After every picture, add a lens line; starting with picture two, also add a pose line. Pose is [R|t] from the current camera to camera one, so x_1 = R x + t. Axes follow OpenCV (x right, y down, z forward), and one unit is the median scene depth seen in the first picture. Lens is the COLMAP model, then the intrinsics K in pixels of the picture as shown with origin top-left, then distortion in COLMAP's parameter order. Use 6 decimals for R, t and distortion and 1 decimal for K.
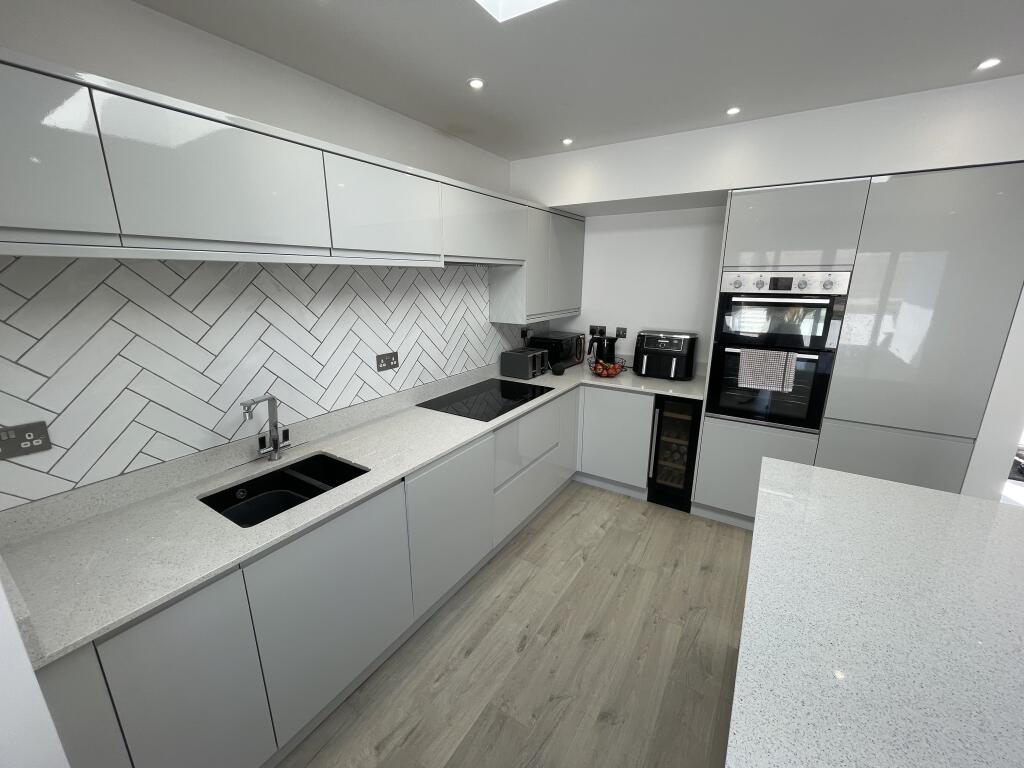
lens RADIAL K [[413.8, 0, 510.5], [0, 413.8, 384.1], [0, 0, 1]] dist [-0.001049, -0.000600]
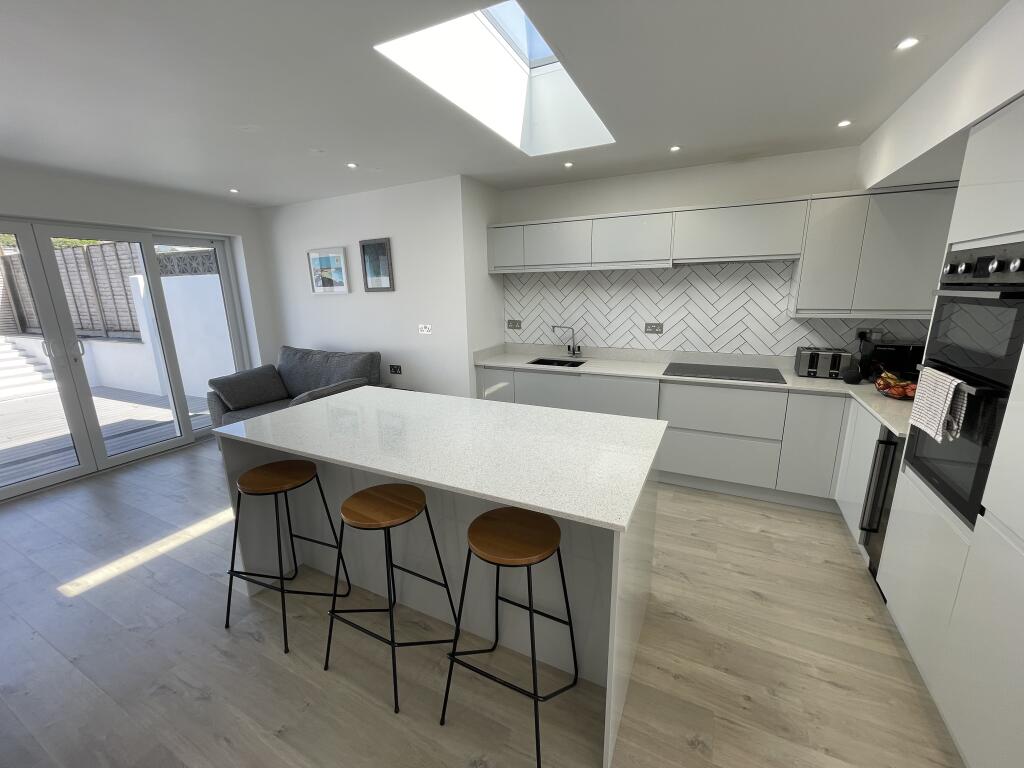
lens RADIAL K [[413.8, 0, 515.2], [0, 413.8, 386.5], [0, 0, 1]] dist [-0.001049, -0.000600]
pose [[0.104798, 0.231108, -0.967268, 1.077280], [-0.232143, 0.951438, 0.202175, -0.034632], [0.967020, 0.203357, 0.153359, 0.250627]]
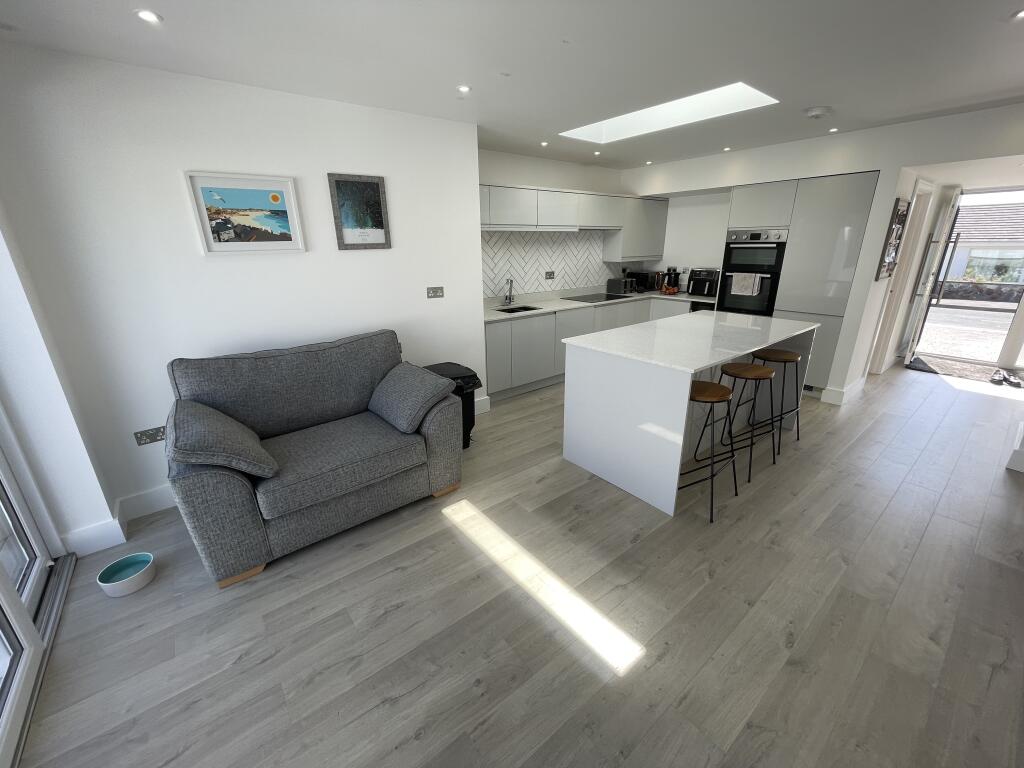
lens RADIAL K [[413.8, 0, 514.0], [0, 413.8, 385.3], [0, 0, 1]] dist [-0.001049, -0.000600]
pose [[0.947275, 0.093754, -0.306398, 0.225225], [-0.068901, 0.993467, 0.090971, 0.301020], [0.312925, -0.065063, 0.947547, -1.058677]]
